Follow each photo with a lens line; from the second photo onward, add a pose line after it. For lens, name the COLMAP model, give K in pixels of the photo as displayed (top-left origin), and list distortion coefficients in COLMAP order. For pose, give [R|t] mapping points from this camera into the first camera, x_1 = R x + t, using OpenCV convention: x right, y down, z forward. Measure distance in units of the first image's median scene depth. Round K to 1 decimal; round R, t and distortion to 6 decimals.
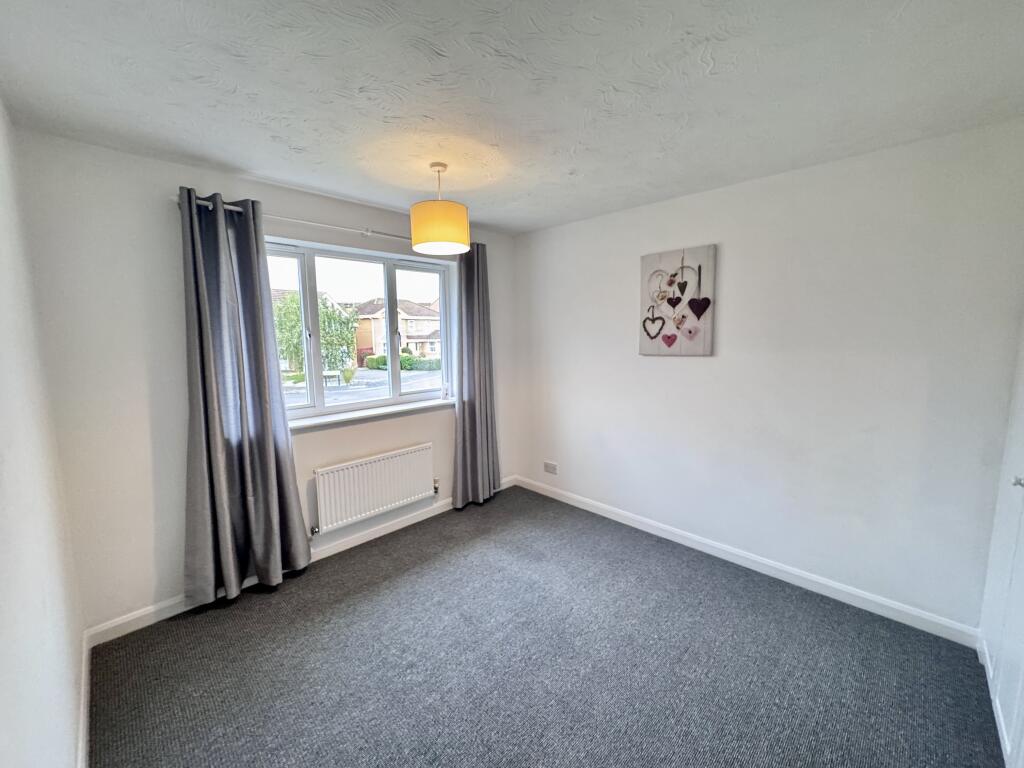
lens RADIAL K [[406.7, 0, 512.4], [0, 406.7, 383.5], [0, 0, 1]] dist [-0.002011, 0.000038]
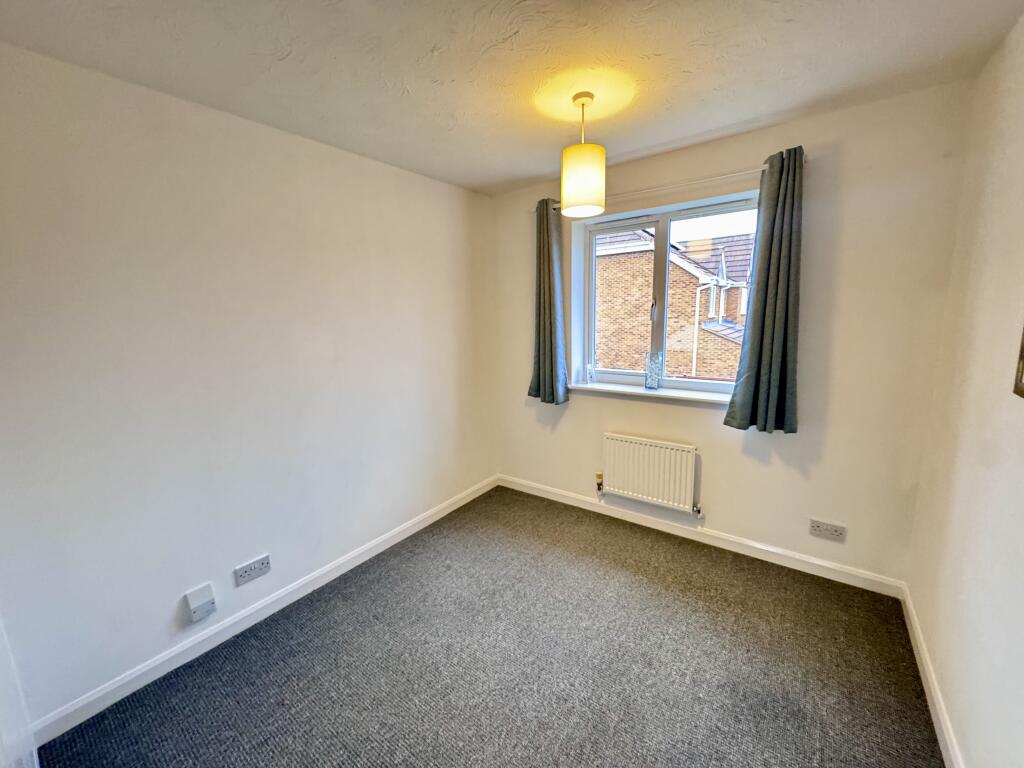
lens RADIAL K [[414.5, 0, 506.0], [0, 414.5, 381.9], [0, 0, 1]] dist [0.001452, 0.000092]
pose [[0.151862, 0.179714, -0.971926, 0.522823], [-0.100511, 0.981042, 0.165695, -0.072554], [0.983278, 0.072527, 0.167046, 0.564939]]
